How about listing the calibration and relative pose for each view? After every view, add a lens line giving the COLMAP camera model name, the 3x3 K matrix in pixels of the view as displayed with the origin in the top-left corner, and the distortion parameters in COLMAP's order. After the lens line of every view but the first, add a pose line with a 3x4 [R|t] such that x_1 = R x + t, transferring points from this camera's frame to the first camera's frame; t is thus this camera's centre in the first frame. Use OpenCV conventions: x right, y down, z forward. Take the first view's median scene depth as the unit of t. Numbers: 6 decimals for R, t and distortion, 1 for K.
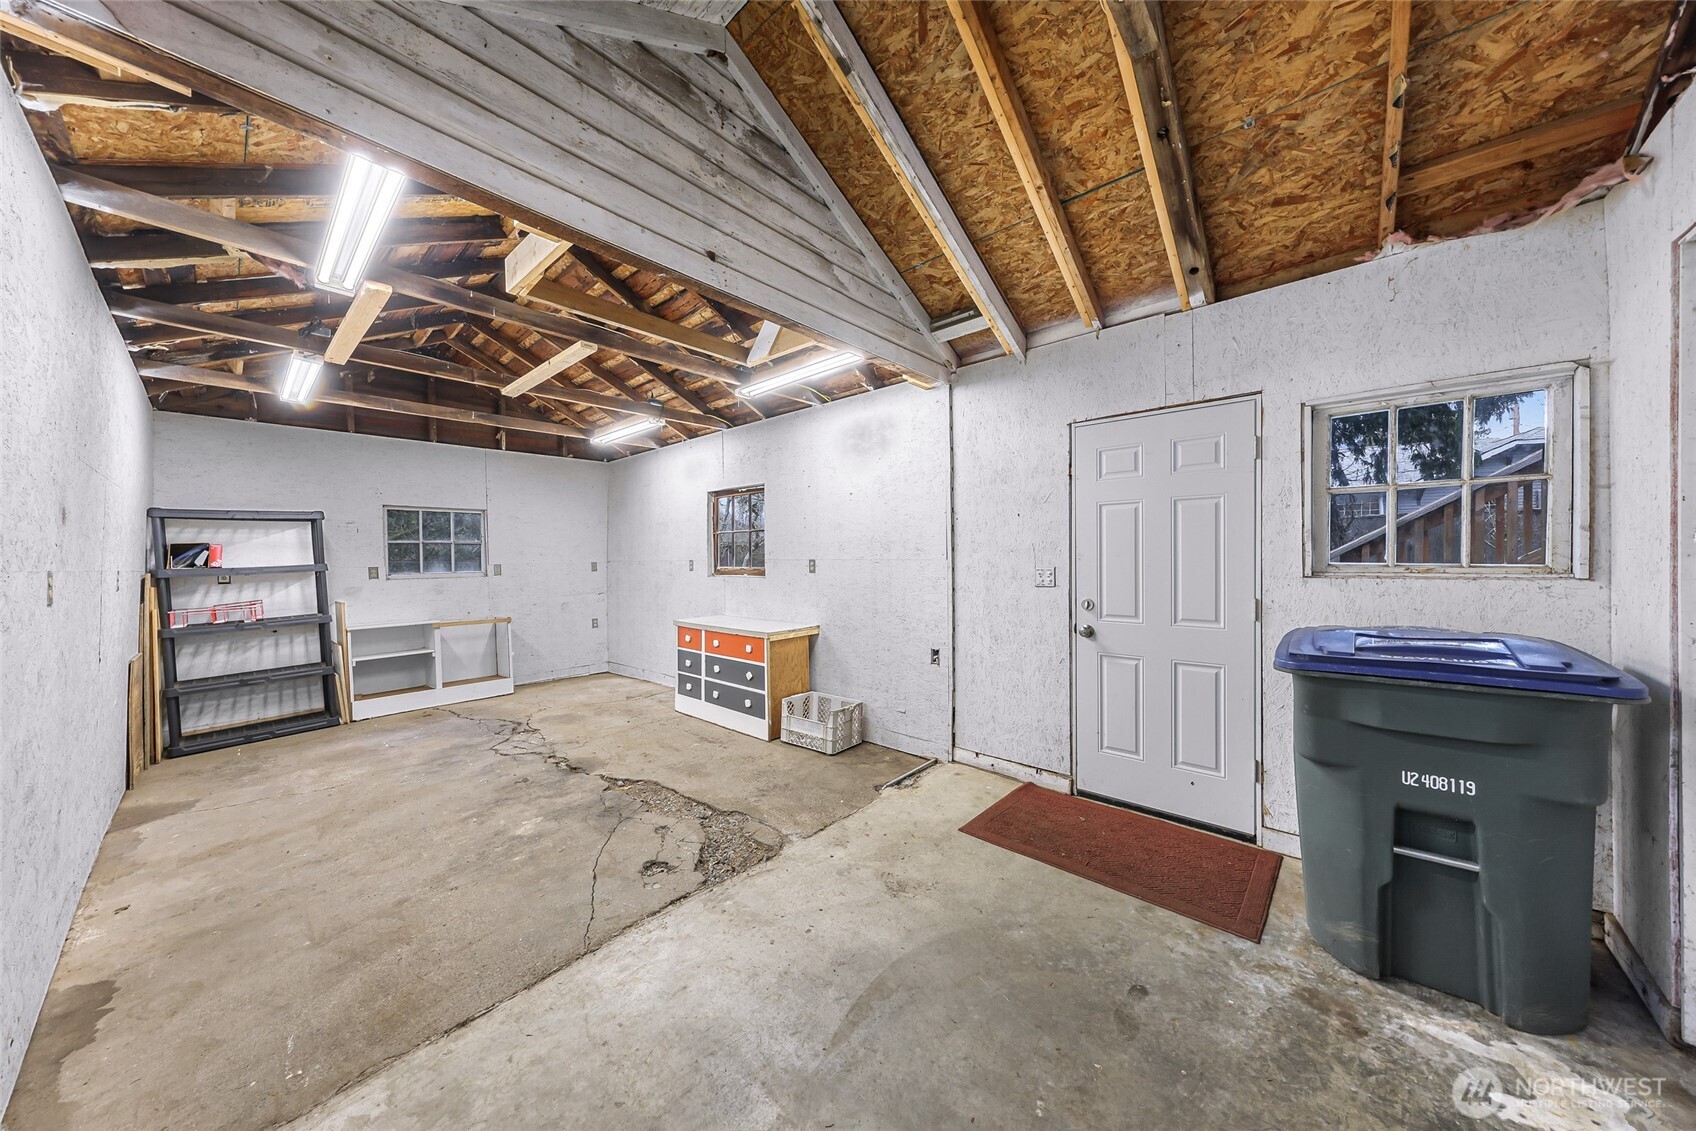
lens RADIAL K [[574.7, 0, 834.5], [0, 574.7, 562.5], [0, 0, 1]] dist [0.000435, -0.000026]
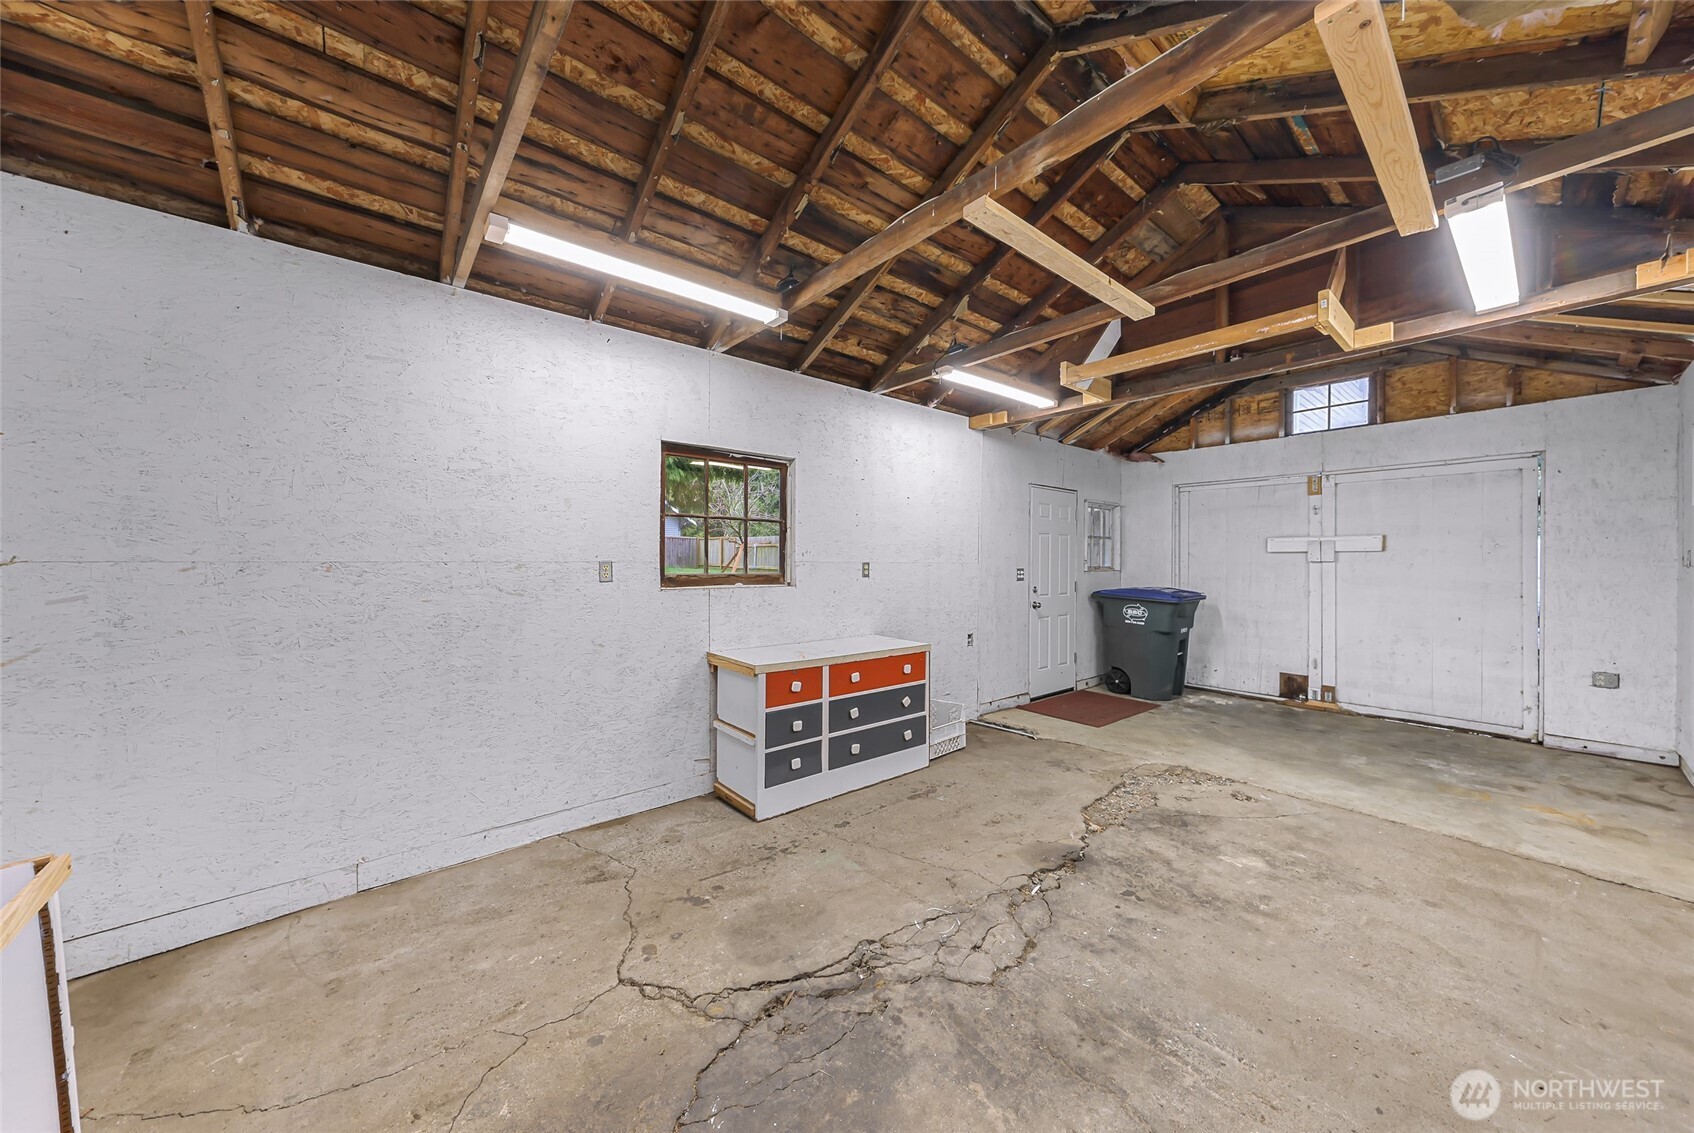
lens RADIAL K [[574.0, 0, 833.5], [0, 574.0, 563.5], [0, 0, 1]] dist [0.000435, -0.000026]
pose [[0.137691, 0.003693, 0.990468, -1.113265], [0.003361, 0.999986, -0.004196, 0.000039], [-0.990470, 0.003907, 0.137676, 1.115524]]
